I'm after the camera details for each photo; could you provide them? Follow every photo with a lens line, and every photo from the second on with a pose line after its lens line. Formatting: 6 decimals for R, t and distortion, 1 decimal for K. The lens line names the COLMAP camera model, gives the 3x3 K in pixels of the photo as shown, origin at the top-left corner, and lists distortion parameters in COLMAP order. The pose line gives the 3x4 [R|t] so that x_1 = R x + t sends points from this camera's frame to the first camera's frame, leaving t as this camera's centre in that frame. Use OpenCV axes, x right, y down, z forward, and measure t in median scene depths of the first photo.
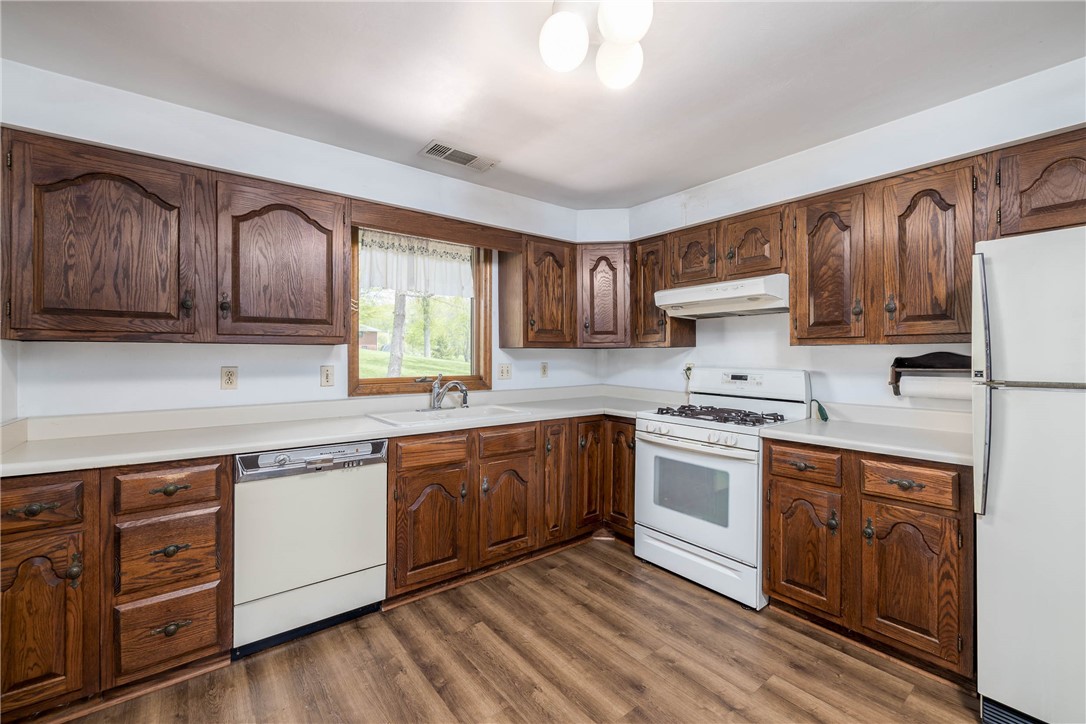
lens RADIAL K [[451.8, 0, 542.6], [0, 451.8, 356.4], [0, 0, 1]] dist [-0.001570, 0.000410]
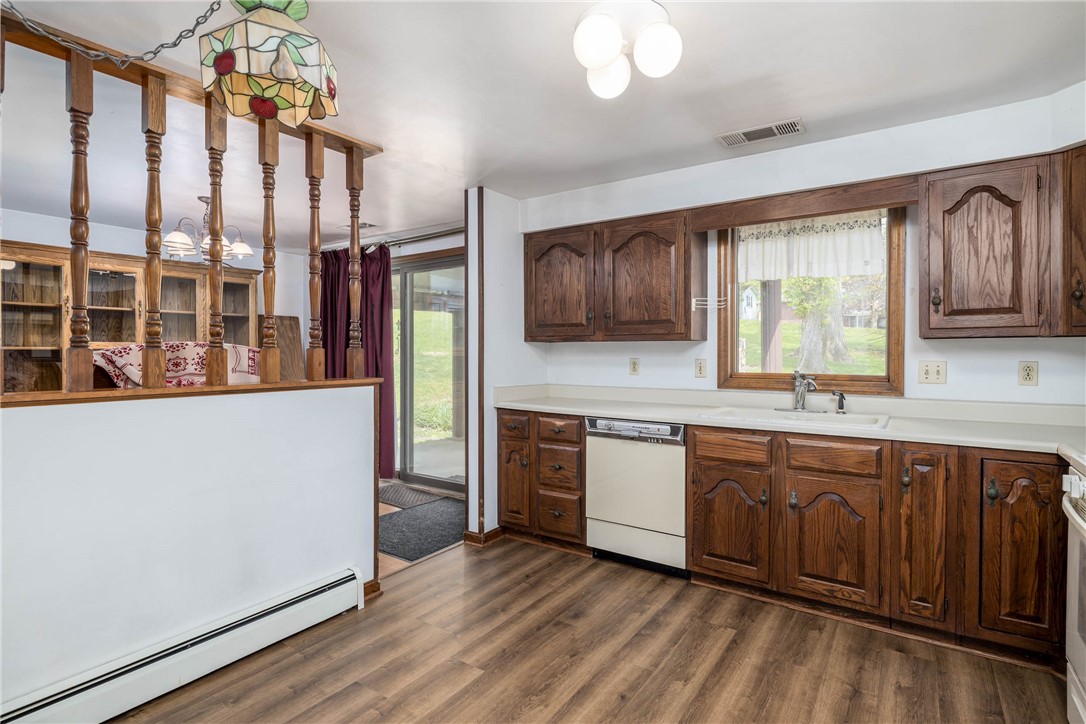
lens RADIAL K [[545.7, 0, 541.1], [0, 545.7, 357.7], [0, 0, 1]] dist [0.005826, 0.000117]
pose [[0.297404, 0.013080, -0.954662, 0.802235], [0.000692, 0.999903, 0.013915, -0.001609], [0.954752, -0.004800, 0.297366, 0.258358]]
